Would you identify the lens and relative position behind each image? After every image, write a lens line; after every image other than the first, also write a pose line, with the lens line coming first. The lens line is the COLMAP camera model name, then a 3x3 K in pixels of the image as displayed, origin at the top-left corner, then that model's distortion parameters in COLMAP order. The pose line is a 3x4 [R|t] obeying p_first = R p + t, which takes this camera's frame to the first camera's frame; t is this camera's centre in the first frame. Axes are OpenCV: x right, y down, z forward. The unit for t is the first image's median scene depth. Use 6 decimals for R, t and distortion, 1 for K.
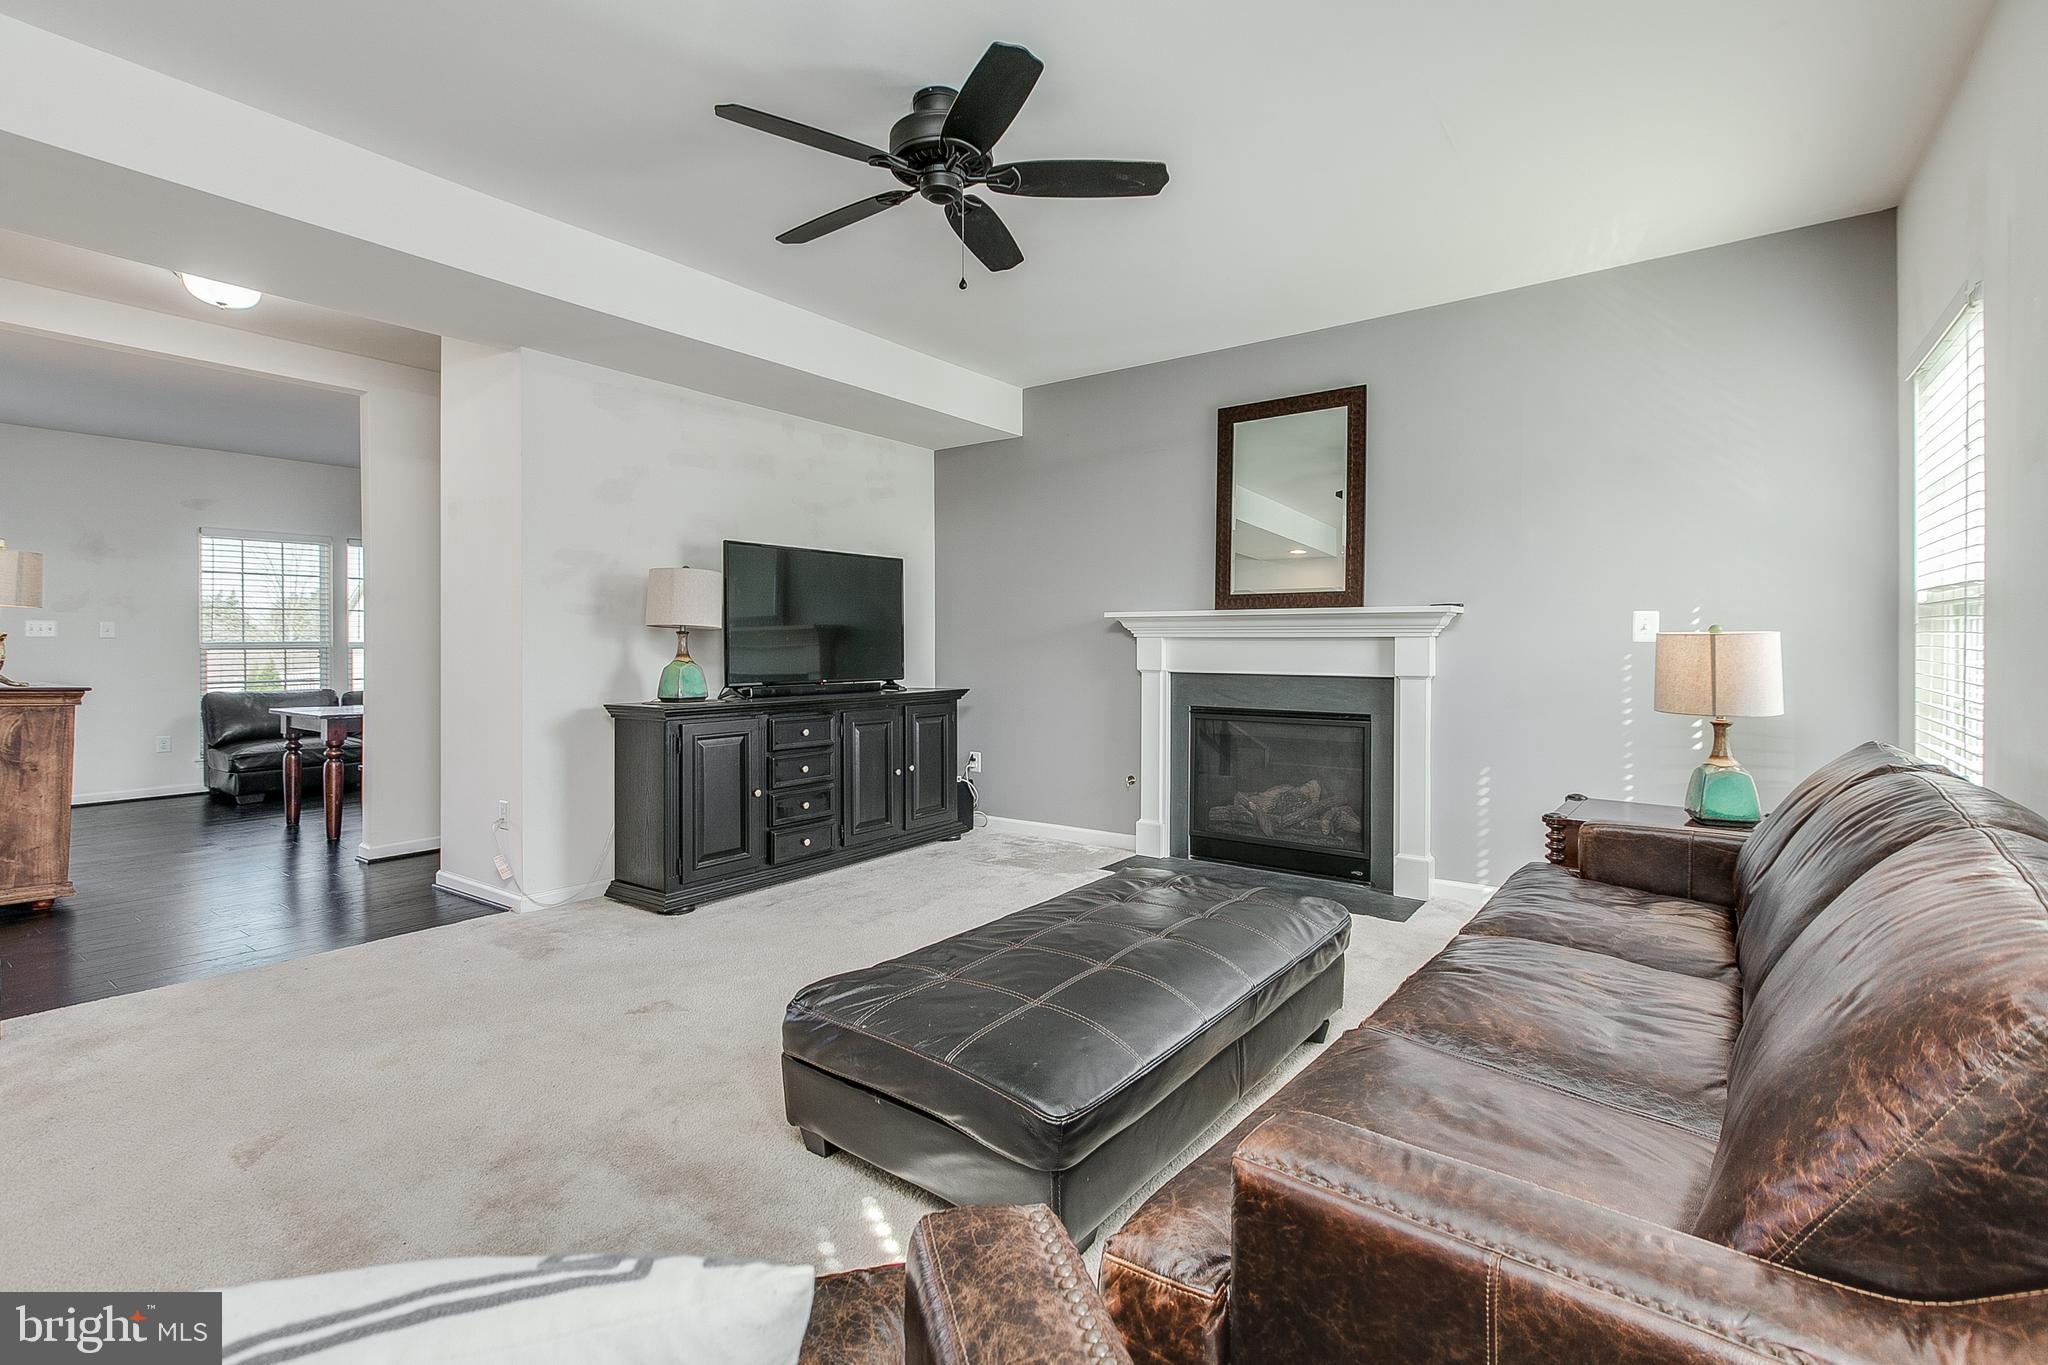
lens RADIAL K [[923.1, 0, 1027.6], [0, 923.1, 648.2], [0, 0, 1]] dist [-0.004360, -0.000804]
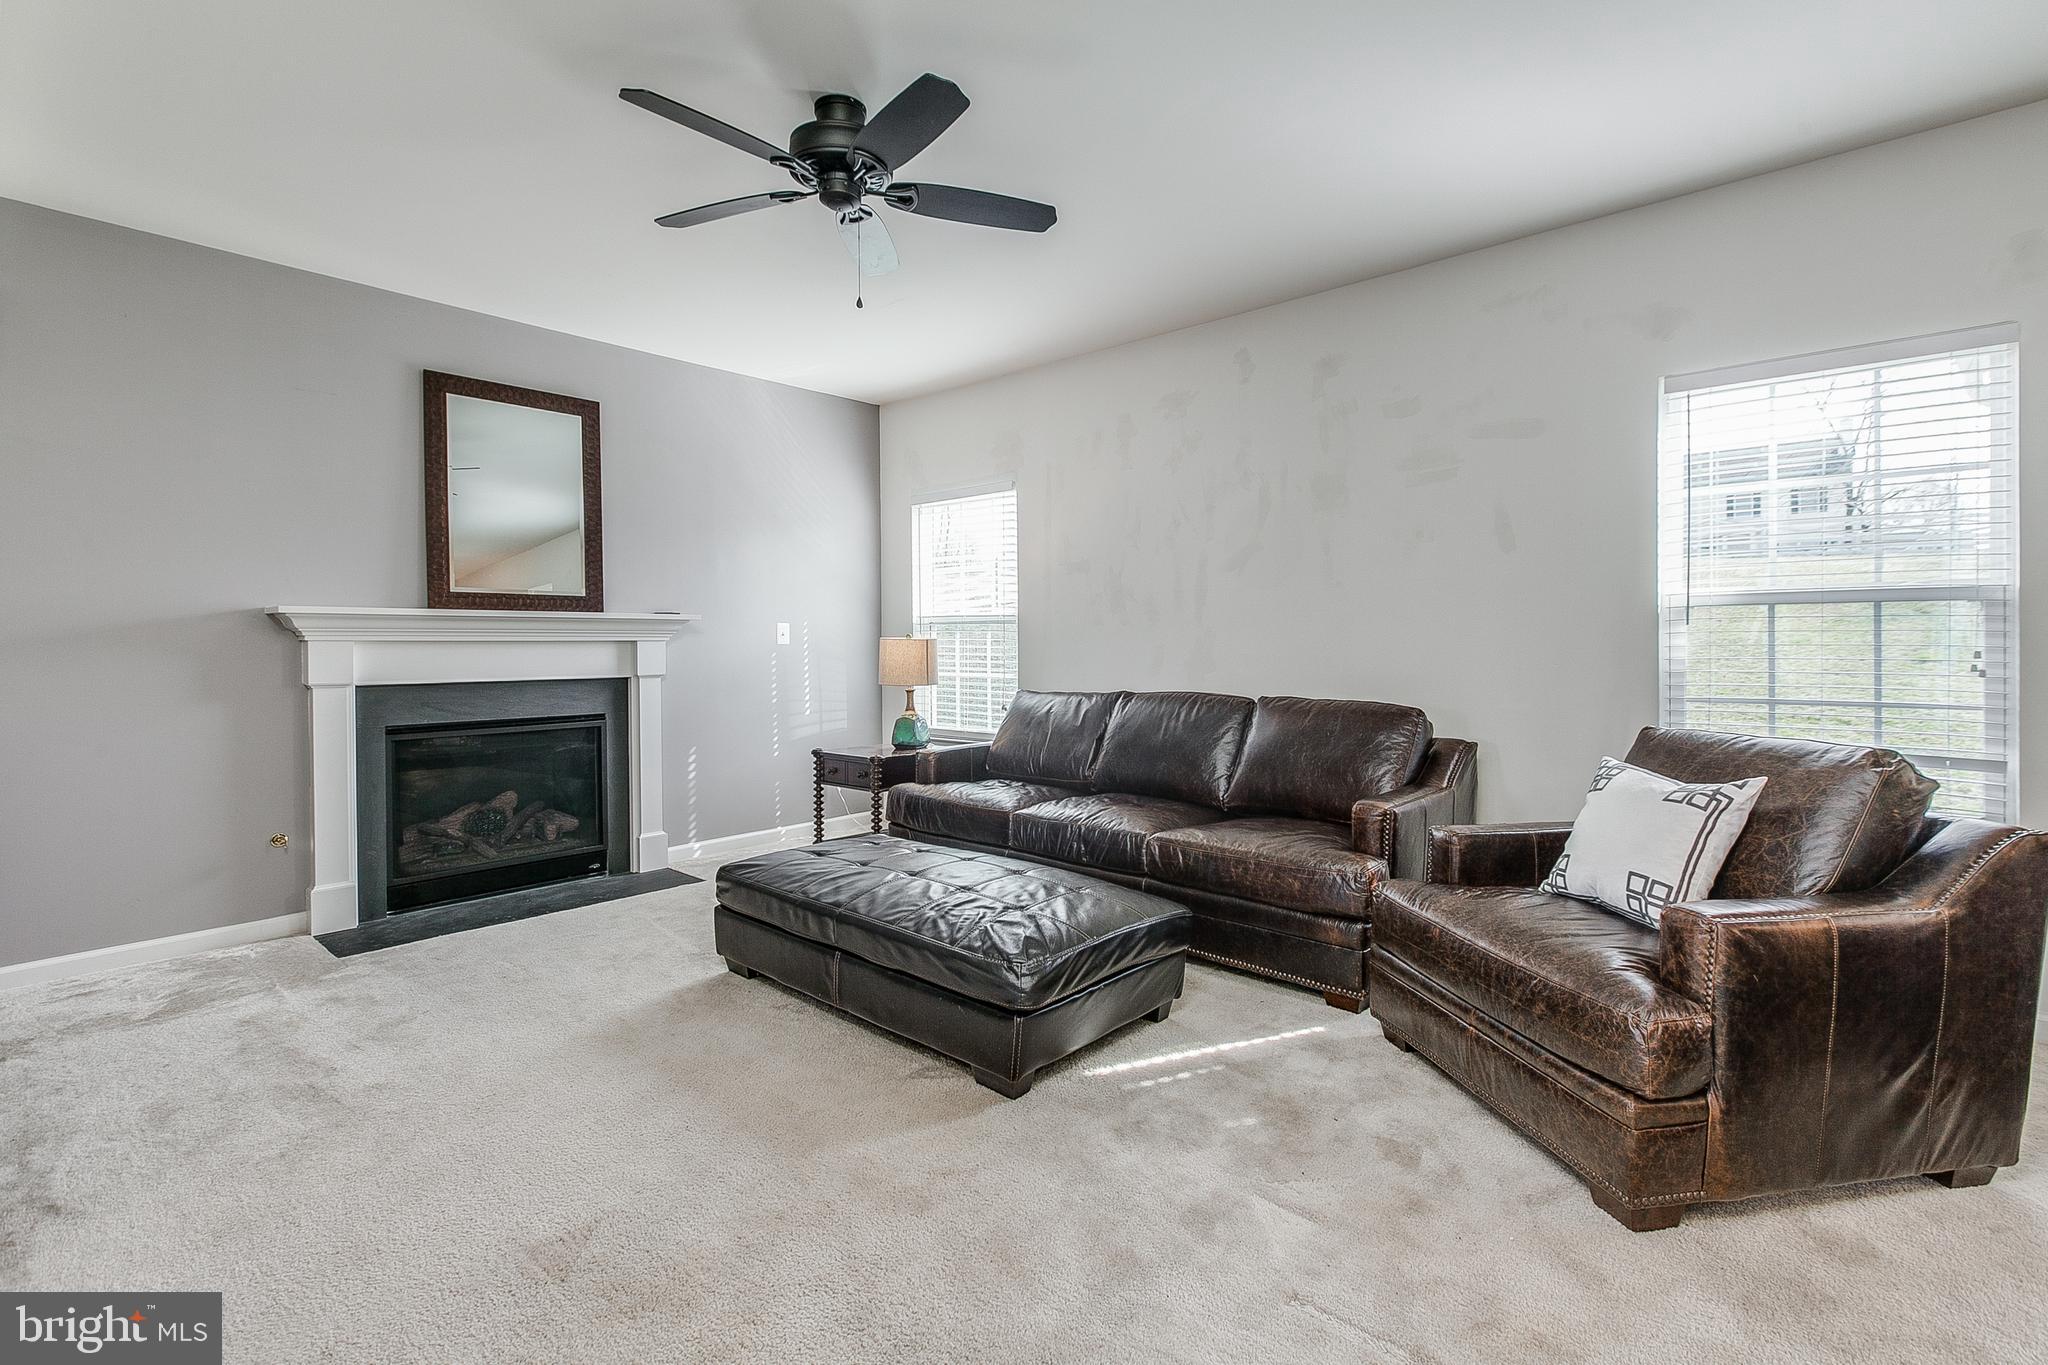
lens RADIAL K [[923.1, 0, 1027.6], [0, 923.1, 648.2], [0, 0, 1]] dist [-0.004360, -0.000804]
pose [[0.081761, -0.007041, 0.996627, -0.645370], [0.011876, 0.999911, 0.006090, -0.003898], [-0.996581, 0.011338, 0.081837, 0.423844]]
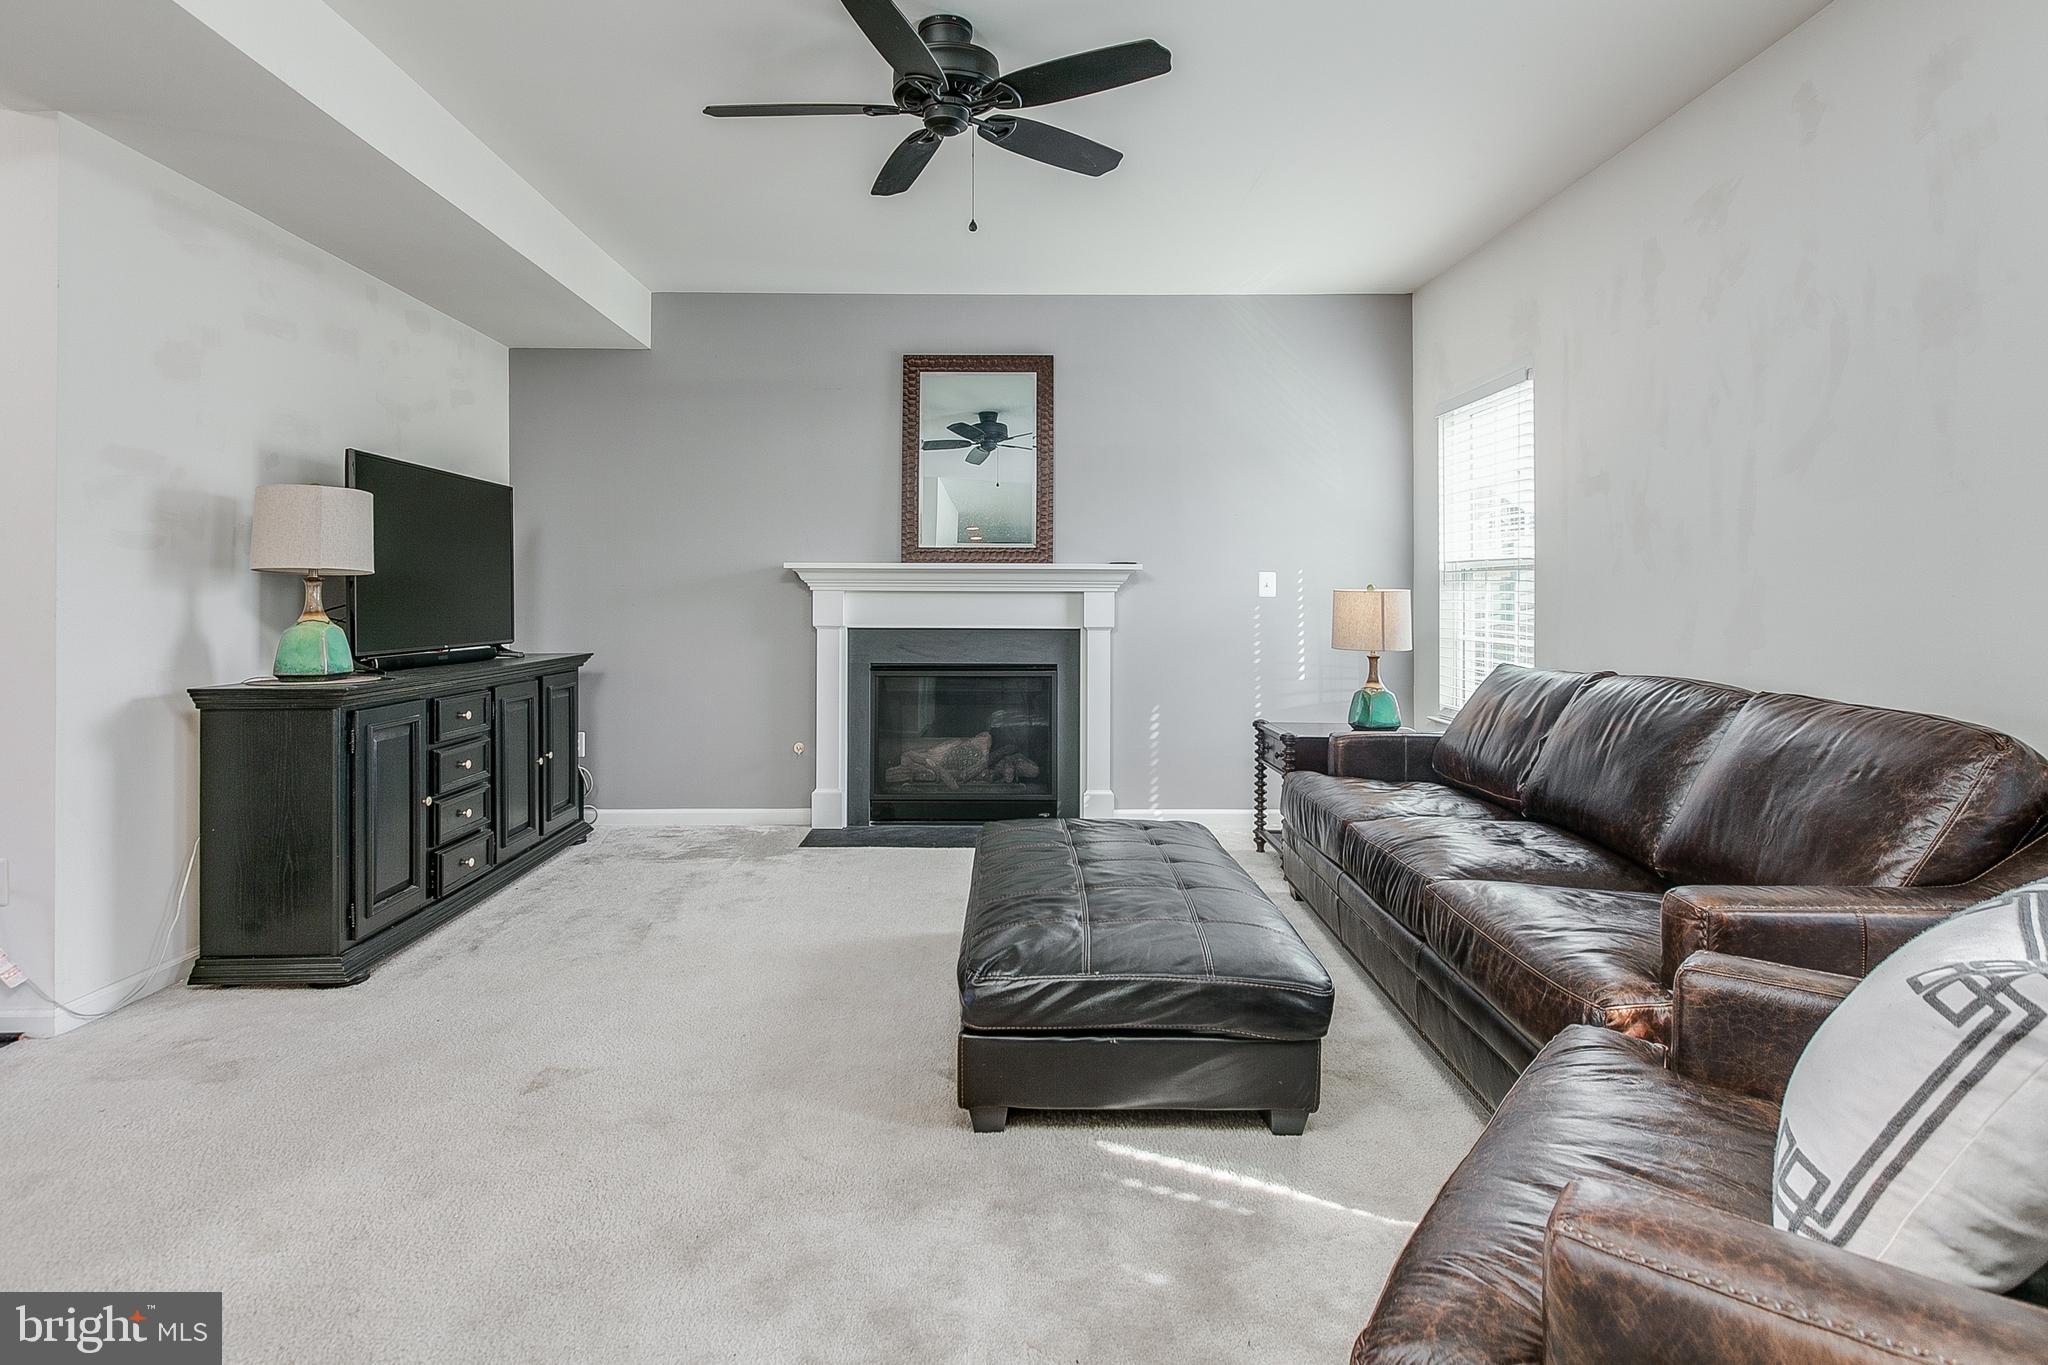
lens RADIAL K [[1065.9, 0, 997.6], [0, 1065.9, 598.0], [0, 0, 1]] dist [-0.003283, 0.000395]
pose [[0.797306, 0.002092, 0.603572, -0.426568], [0.001027, 0.999988, -0.004822, 0.001382], [-0.603575, 0.004464, 0.797294, 0.055441]]
